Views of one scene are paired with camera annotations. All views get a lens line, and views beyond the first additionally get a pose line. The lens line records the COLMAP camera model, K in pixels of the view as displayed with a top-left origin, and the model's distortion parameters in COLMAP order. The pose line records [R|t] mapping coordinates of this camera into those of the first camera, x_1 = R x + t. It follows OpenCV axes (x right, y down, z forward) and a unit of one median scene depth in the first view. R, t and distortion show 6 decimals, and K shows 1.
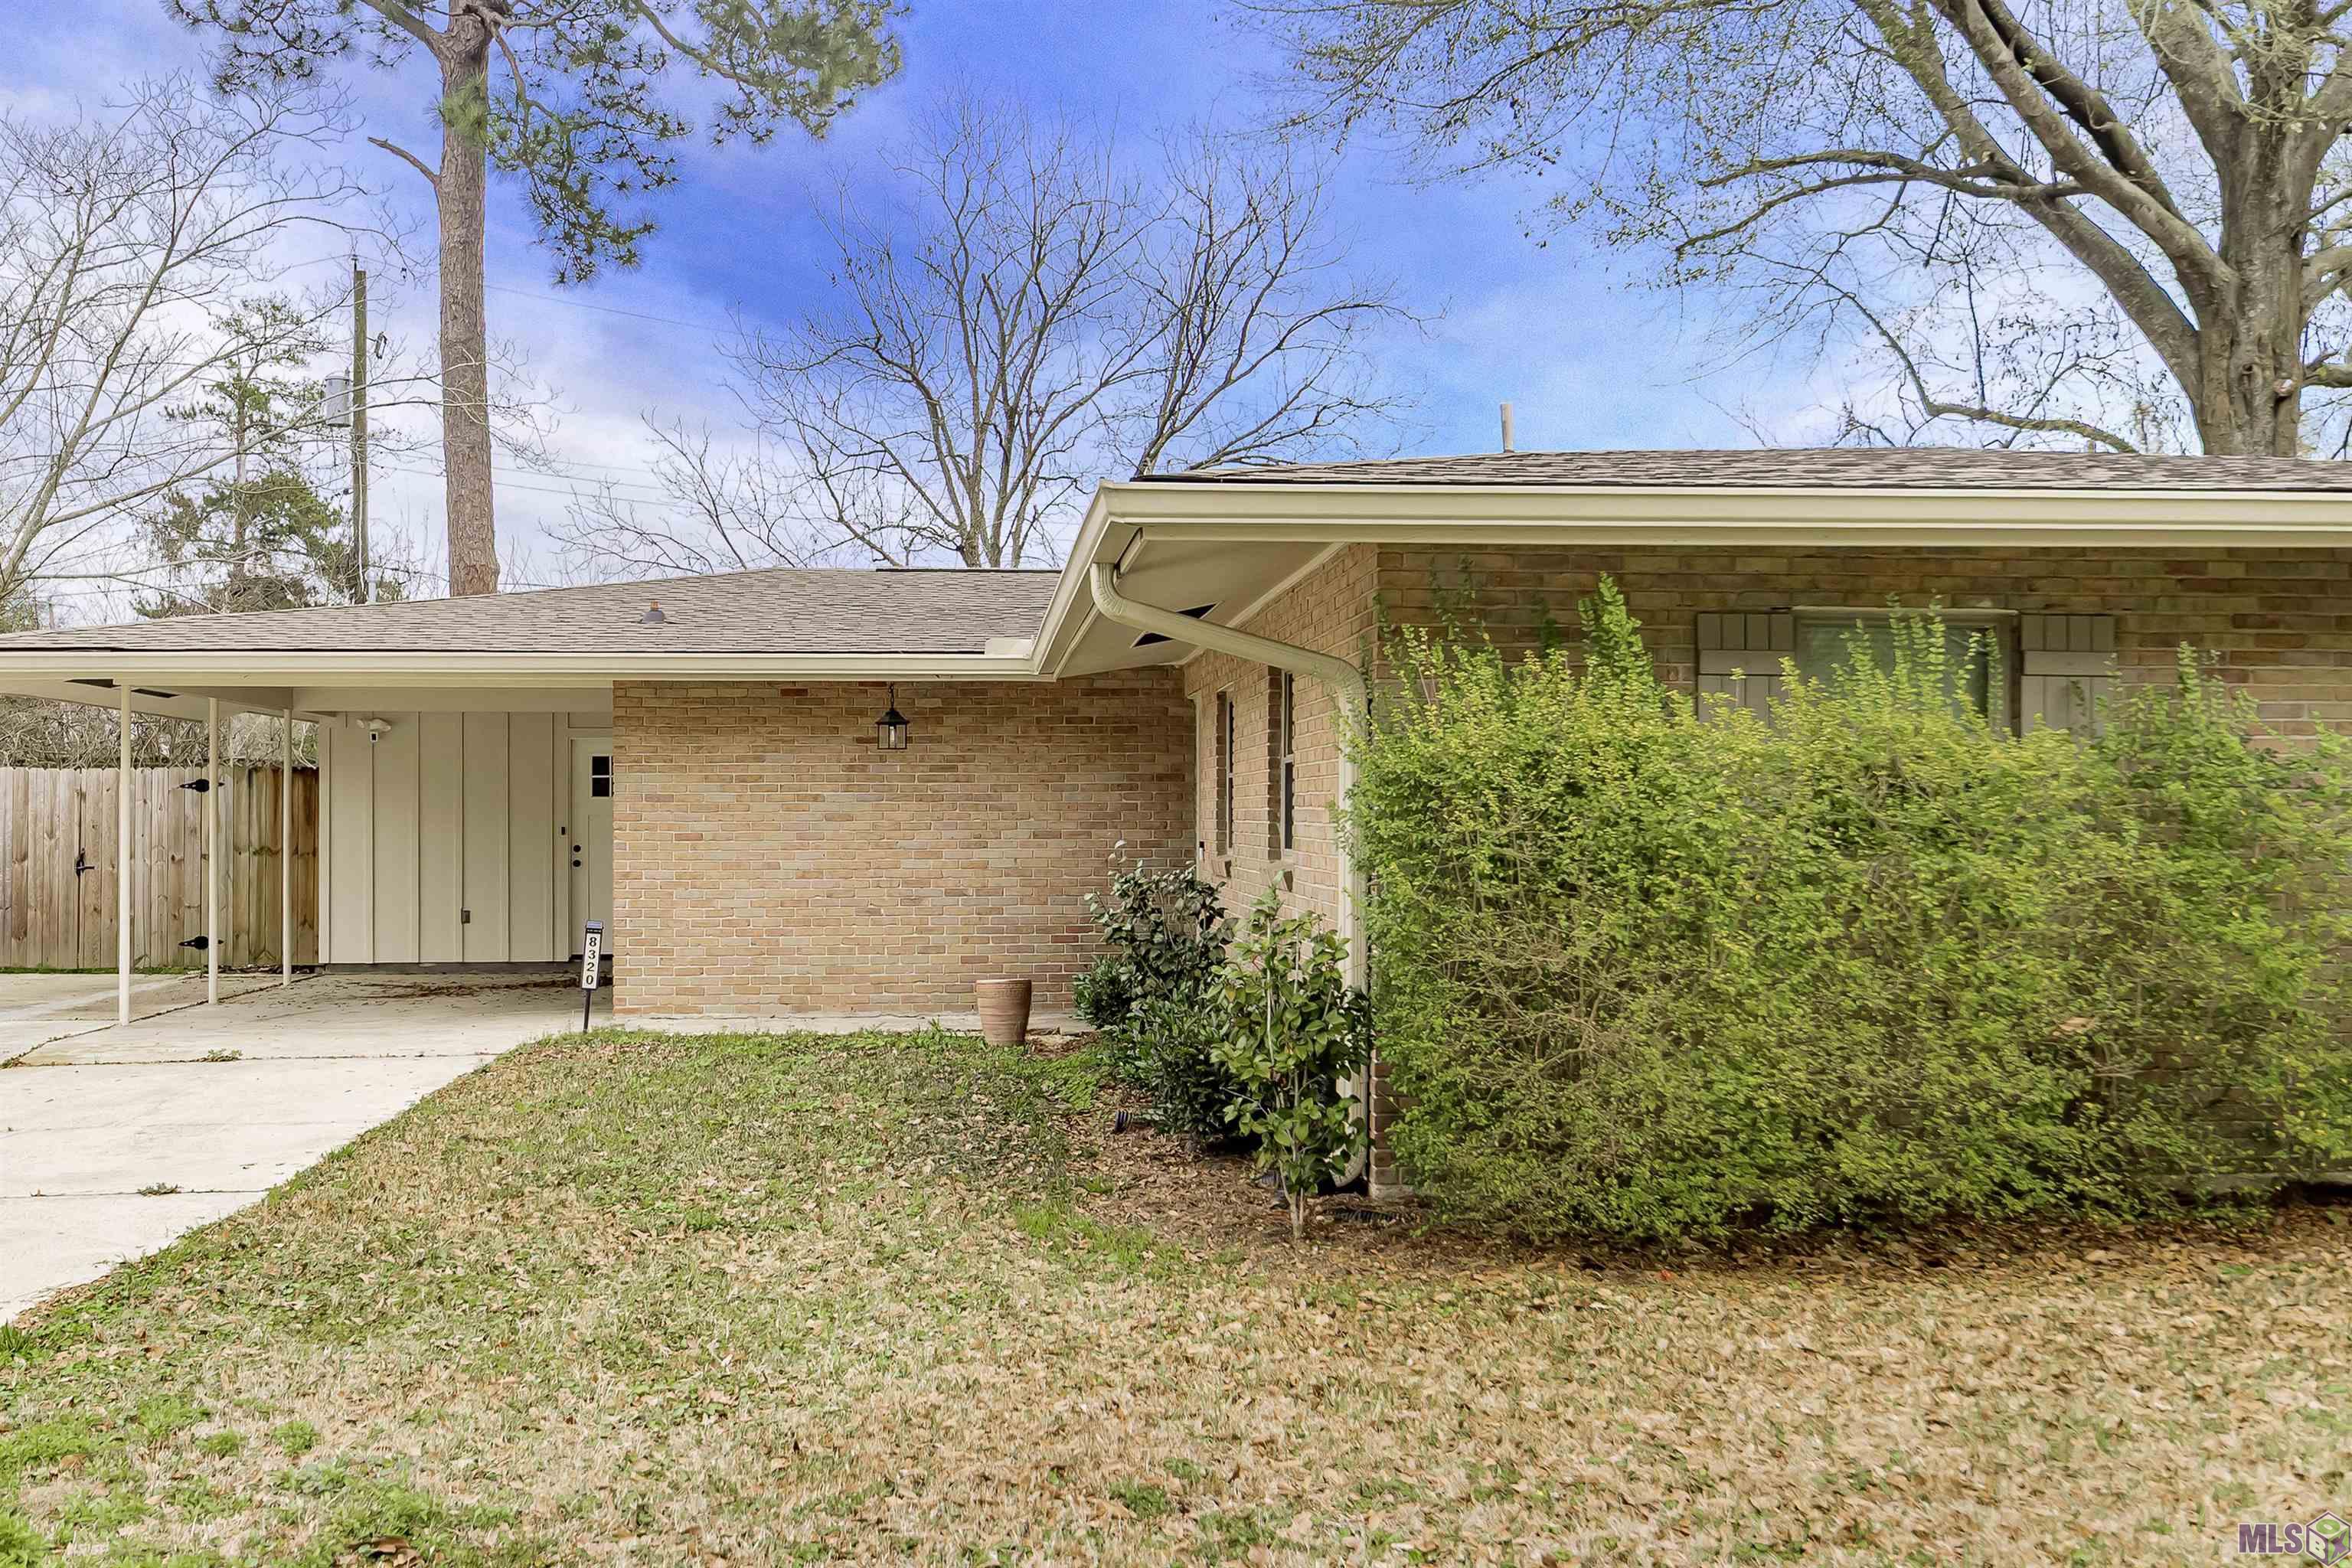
lens RADIAL K [[2127.8, 0, 1176.0], [0, 2127.8, 784.0], [0, 0, 1]] dist [-0.010459, -0.005319]
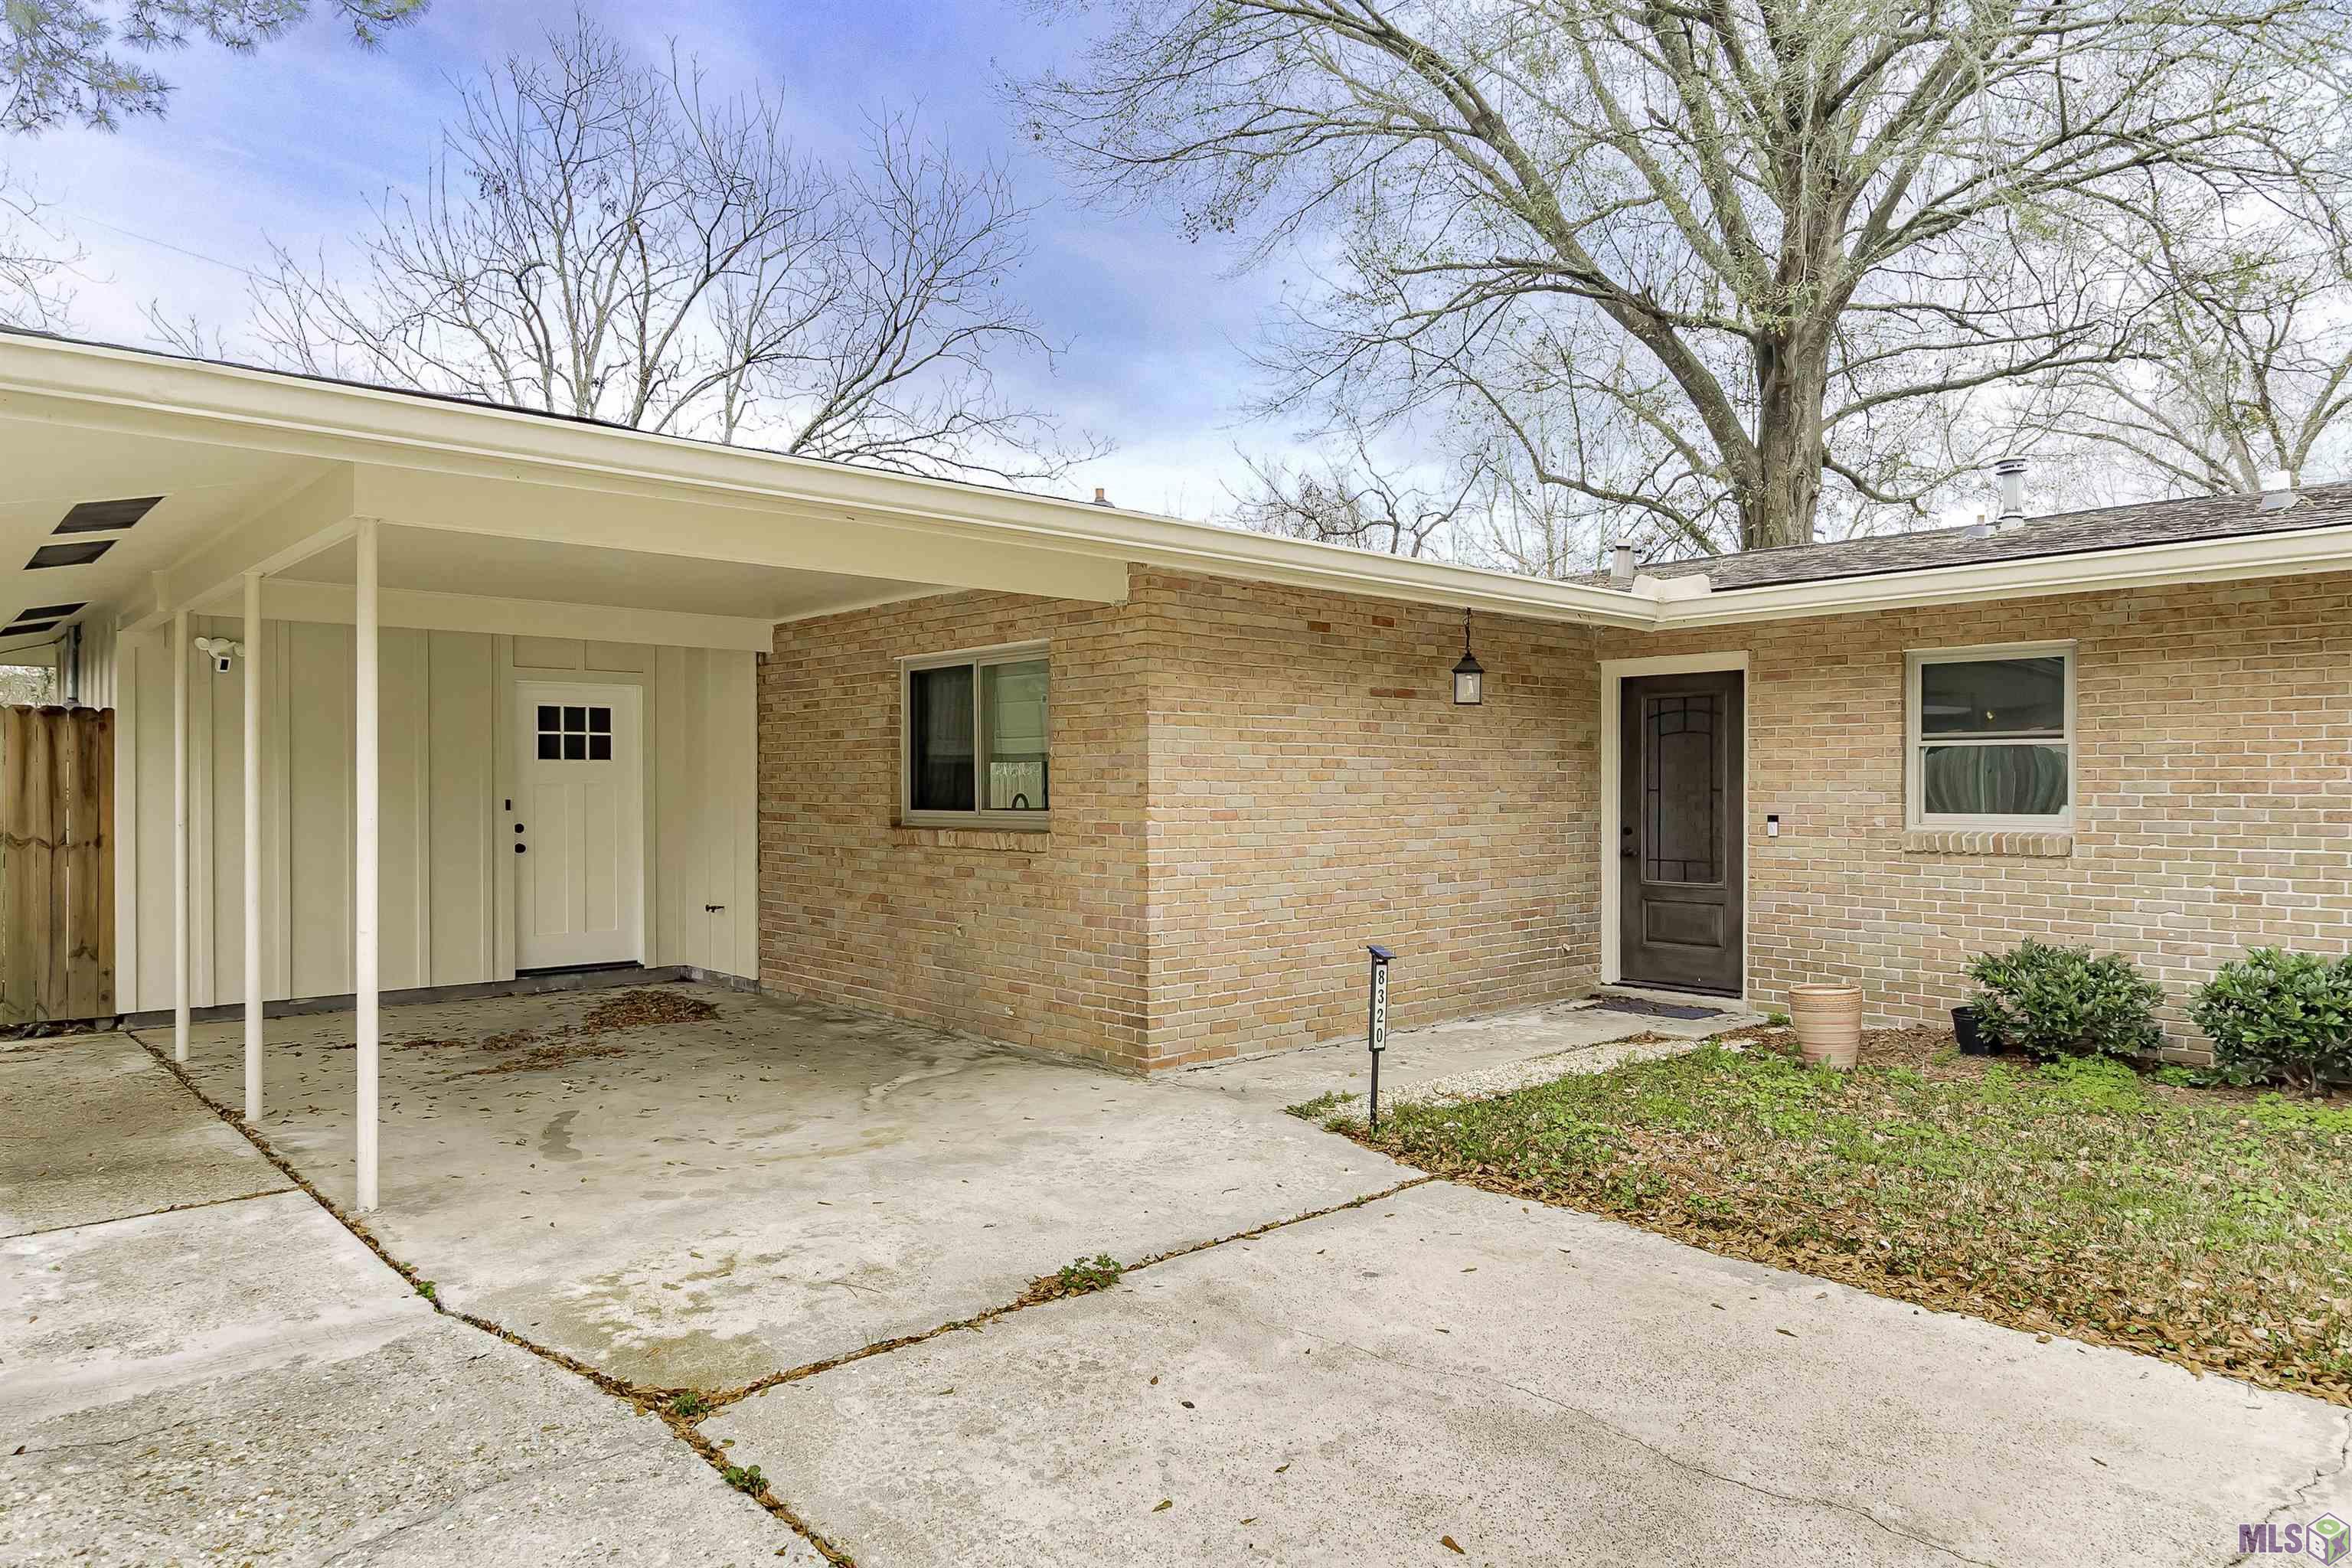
lens RADIAL K [[1441.7, 0, 1176.0], [0, 1441.7, 784.0], [0, 0, 1]] dist [-0.005869, -0.001514]
pose [[0.803342, 0.002877, 0.595511, -0.412107], [-0.011351, 0.999881, 0.010481, 0.007100], [-0.595410, -0.015180, 0.803279, 0.472508]]
